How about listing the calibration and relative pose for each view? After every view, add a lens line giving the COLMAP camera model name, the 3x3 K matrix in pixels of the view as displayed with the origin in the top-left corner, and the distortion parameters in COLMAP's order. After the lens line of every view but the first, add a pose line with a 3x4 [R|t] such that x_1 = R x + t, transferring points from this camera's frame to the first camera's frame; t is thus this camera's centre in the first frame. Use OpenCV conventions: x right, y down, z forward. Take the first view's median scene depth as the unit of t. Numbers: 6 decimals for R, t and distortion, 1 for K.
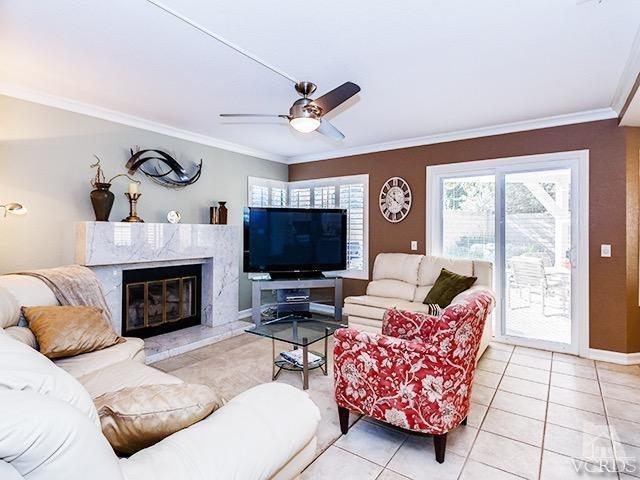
lens RADIAL K [[341.1, 0, 321.2], [0, 341.1, 230.2], [0, 0, 1]] dist [0.001314, -0.000126]
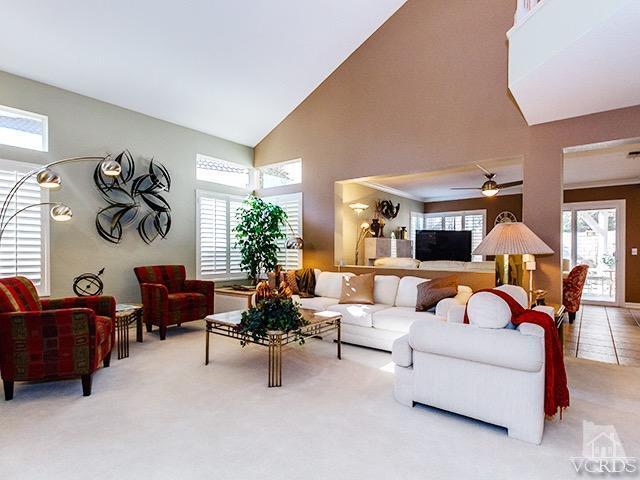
lens RADIAL K [[337.7, 0, 320.8], [0, 337.7, 252.8], [0, 0, 1]] dist [-0.002182, -0.000948]
pose [[0.998459, -0.002663, -0.055432, -0.779705], [0.003166, 0.999954, 0.009003, 0.040128], [0.055405, -0.009165, 0.998422, -0.936806]]
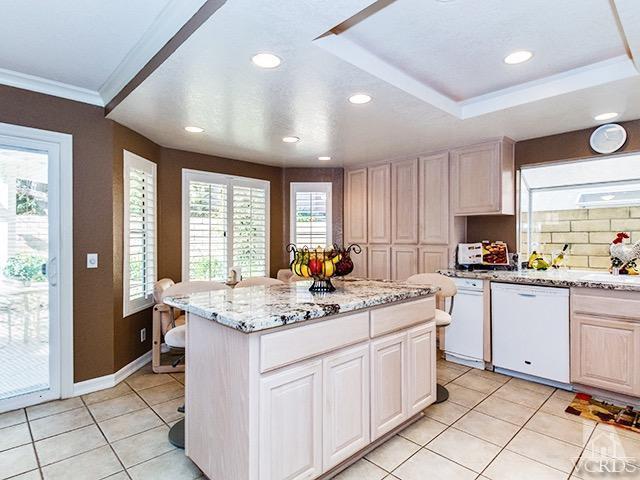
lens RADIAL K [[354.9, 0, 320.0], [0, 354.9, 240.0], [0, 0, 1]] dist [0.012486, -0.000103]
pose [[0.191560, -0.006815, 0.981457, 0.069040], [-0.001375, 0.999973, 0.007212, 0.001772], [-0.981480, -0.002731, 0.191545, 0.255513]]
